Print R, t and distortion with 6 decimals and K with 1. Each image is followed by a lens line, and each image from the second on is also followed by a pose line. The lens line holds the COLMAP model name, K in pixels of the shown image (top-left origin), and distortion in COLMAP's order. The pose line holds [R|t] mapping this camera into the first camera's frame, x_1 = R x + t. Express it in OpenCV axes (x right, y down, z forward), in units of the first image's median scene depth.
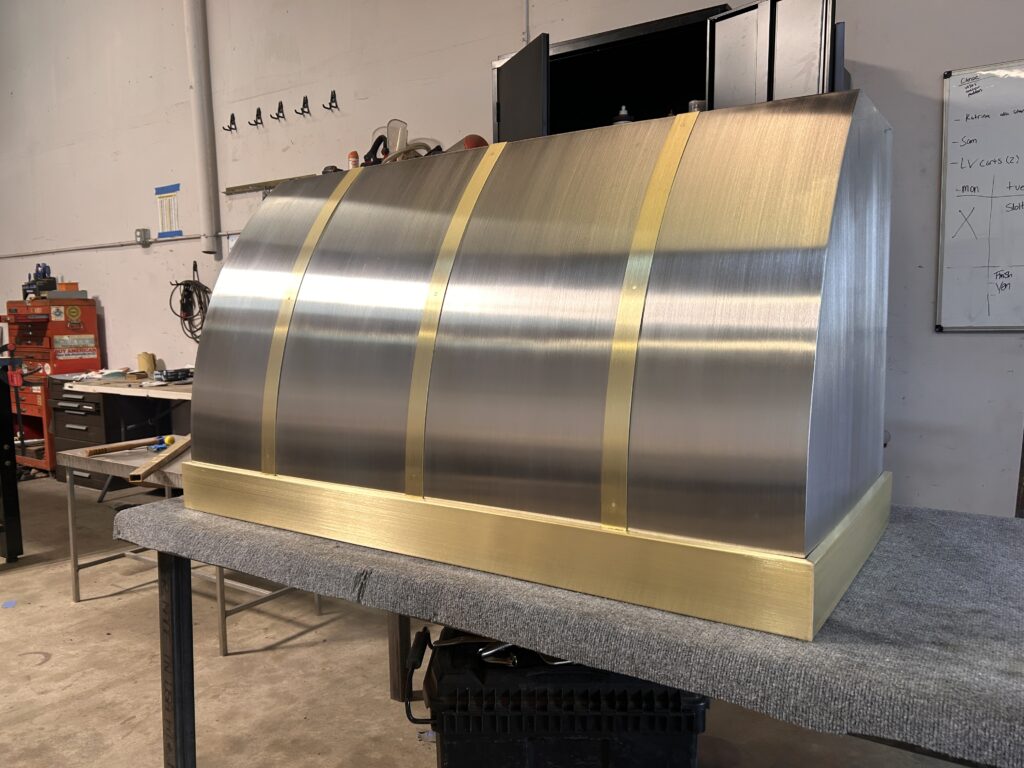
lens RADIAL K [[776.8, 0, 512.0], [0, 776.8, 384.0], [0, 0, 1]] dist [0.038288, -0.038169]
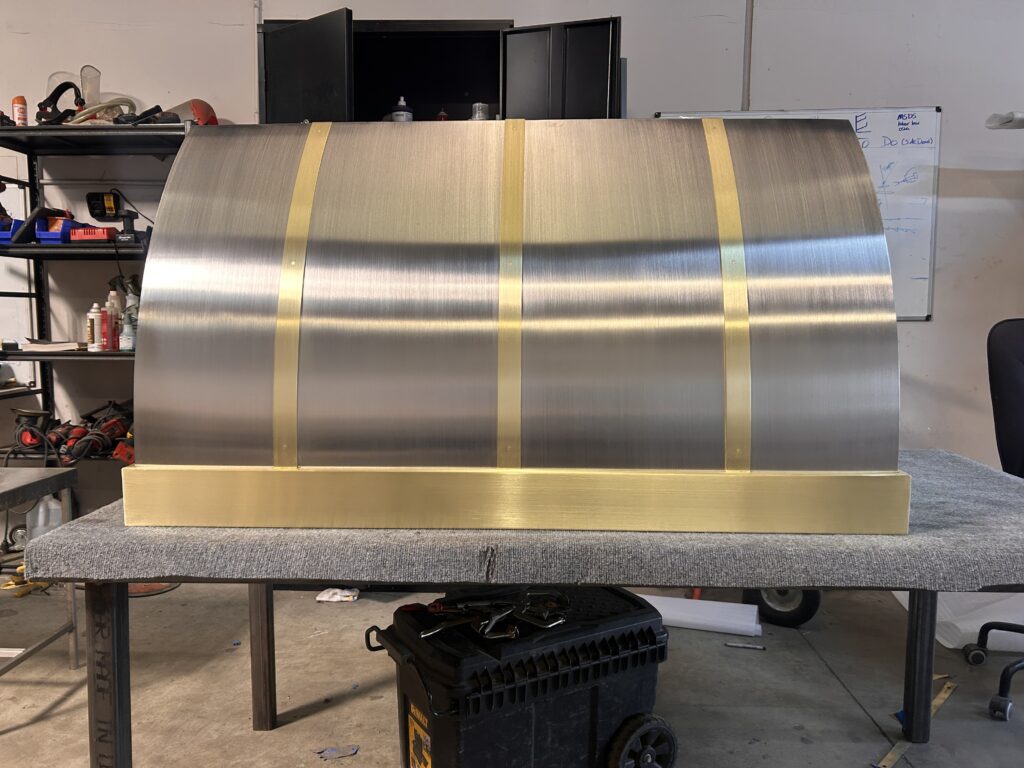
lens RADIAL K [[776.8, 0, 512.0], [0, 776.8, 384.0], [0, 0, 1]] dist [0.038288, -0.038169]
pose [[0.849212, -0.031357, 0.527120, -0.370043], [0.034221, 0.999405, 0.004321, 0.019923], [-0.526942, 0.014369, 0.849780, 0.096410]]
